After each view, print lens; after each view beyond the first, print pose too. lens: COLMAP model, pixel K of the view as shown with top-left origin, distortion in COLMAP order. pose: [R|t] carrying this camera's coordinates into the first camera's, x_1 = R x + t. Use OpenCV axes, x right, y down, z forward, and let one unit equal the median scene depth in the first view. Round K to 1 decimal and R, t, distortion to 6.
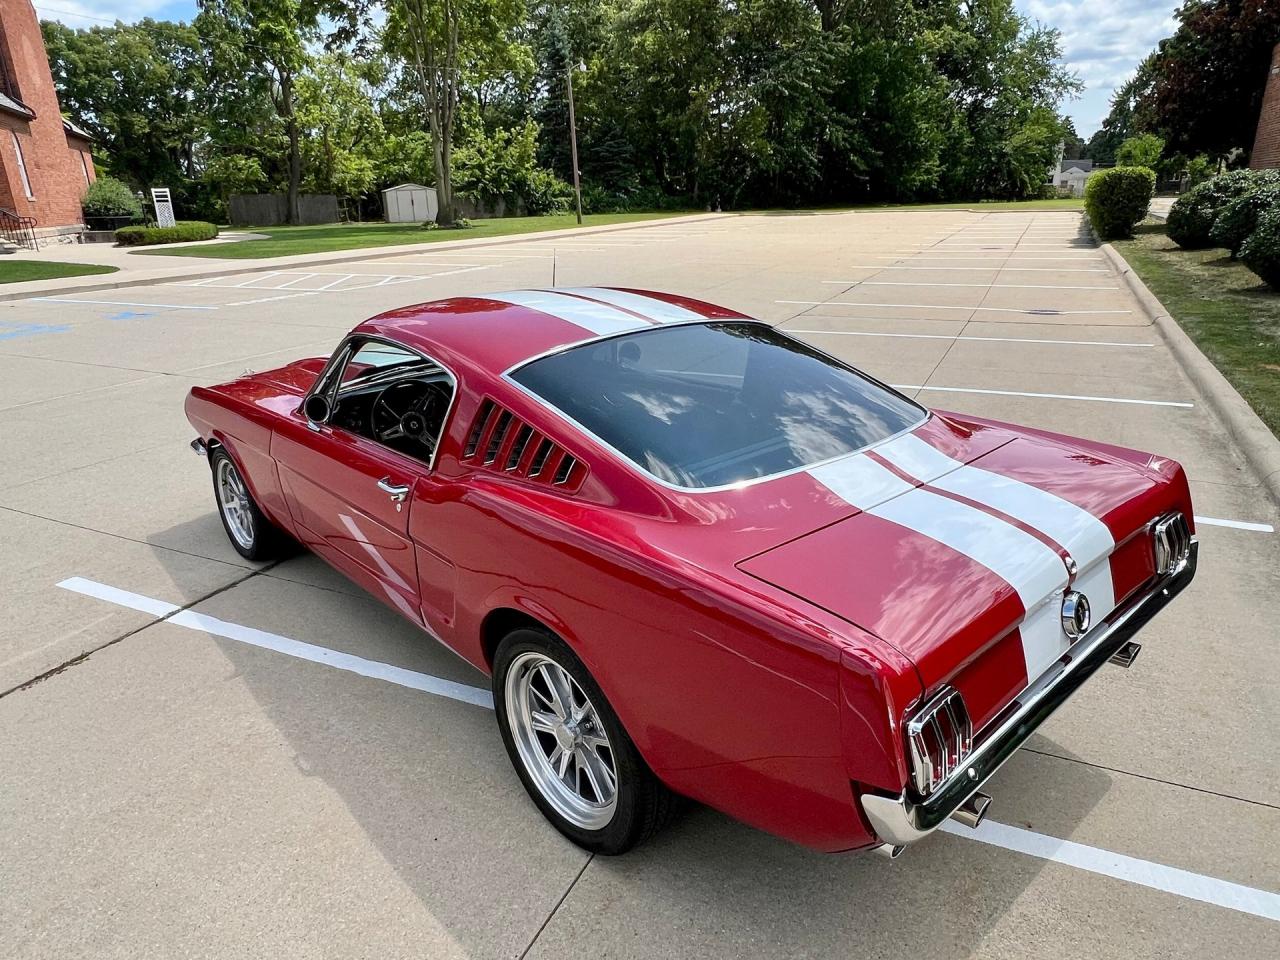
lens RADIAL K [[817.2, 0, 643.8], [0, 817.2, 484.9], [0, 0, 1]] dist [-0.006922, 0.007061]
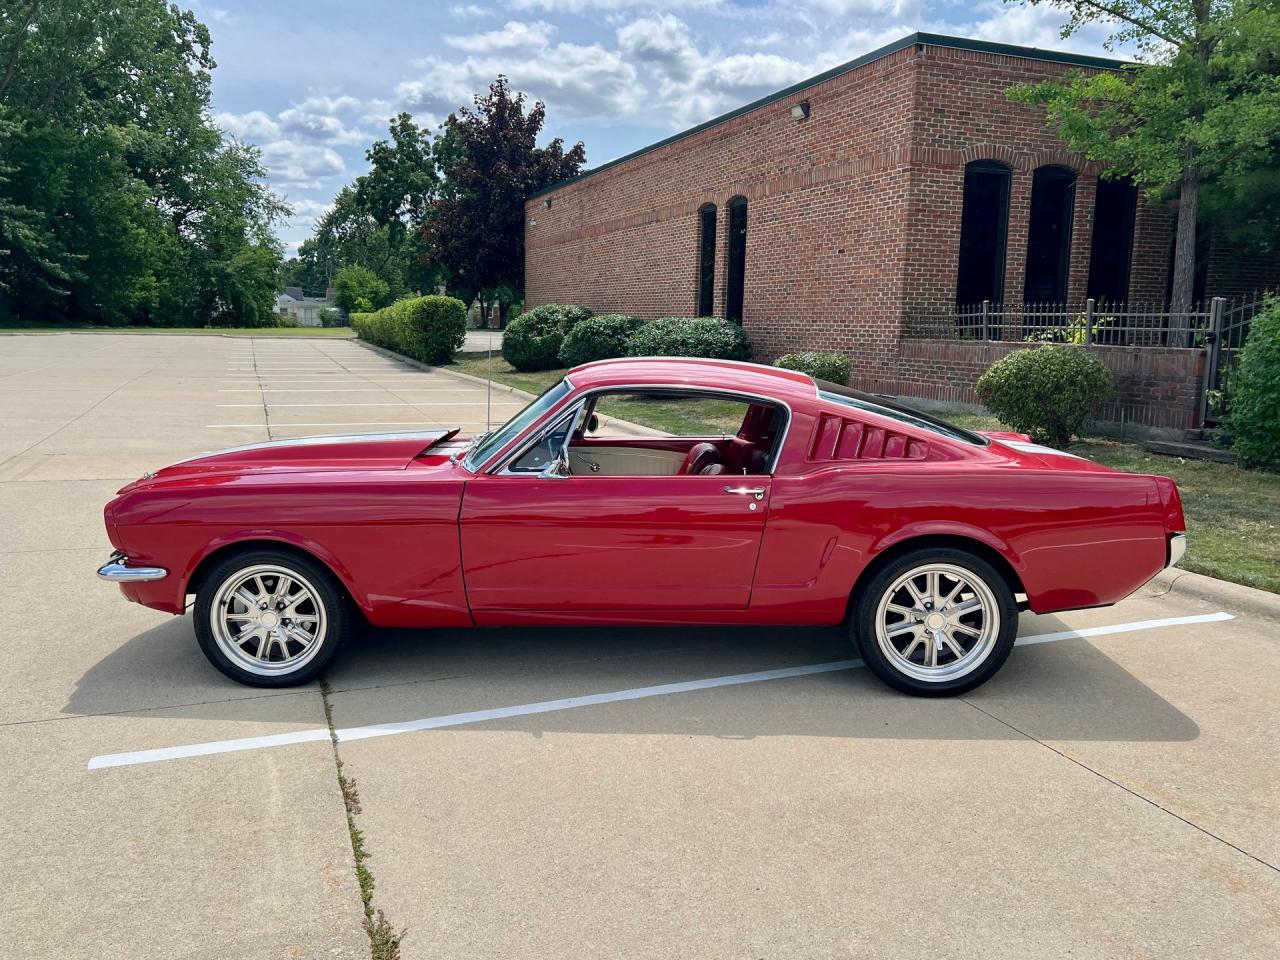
lens RADIAL K [[1000.7, 0, 644.4], [0, 1000.7, 481.9], [0, 0, 1]] dist [0.038196, -0.036060]
pose [[0.683374, -0.075791, 0.726123, -0.102269], [0.207229, 0.973825, -0.093382, 0.006514], [-0.700040, 0.214289, 0.681193, 0.002703]]
